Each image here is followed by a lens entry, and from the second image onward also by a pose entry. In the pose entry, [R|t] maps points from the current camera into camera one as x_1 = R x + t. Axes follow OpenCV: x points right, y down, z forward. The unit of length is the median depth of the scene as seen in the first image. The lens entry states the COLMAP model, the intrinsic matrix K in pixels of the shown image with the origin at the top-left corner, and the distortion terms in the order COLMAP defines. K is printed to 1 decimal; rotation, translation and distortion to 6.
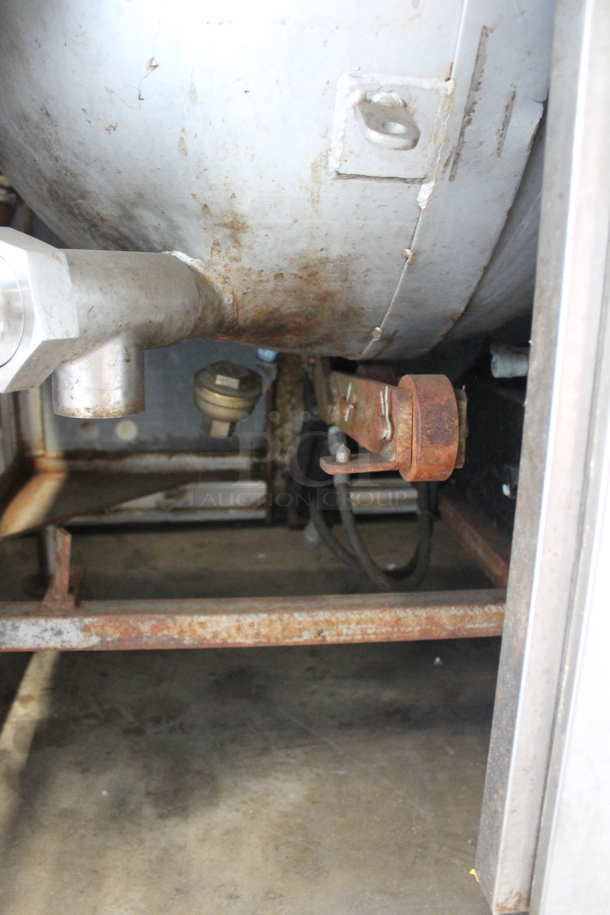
lens RADIAL K [[763.5, 0, 305.0], [0, 763.5, 457.5], [0, 0, 1]] dist [-0.176967, 0.145233]
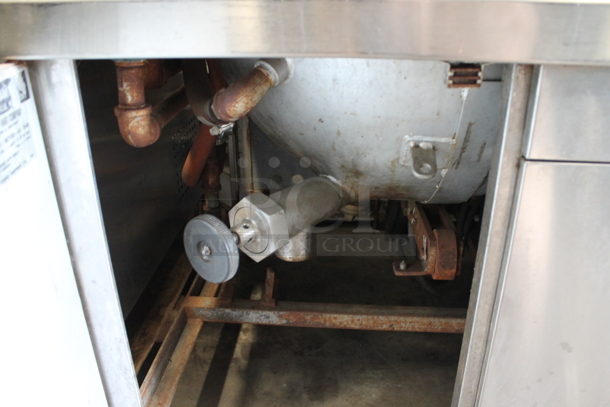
lens RADIAL K [[509.0, 0, 305.0], [0, 509.0, 203.5], [0, 0, 1]] dist [-0.176967, 0.145233]
pose [[0.979582, 0.057041, -0.192781, 0.033561], [-0.026075, 0.986854, 0.159496, -0.311664], [0.199345, -0.151212, 0.968192, -0.322149]]
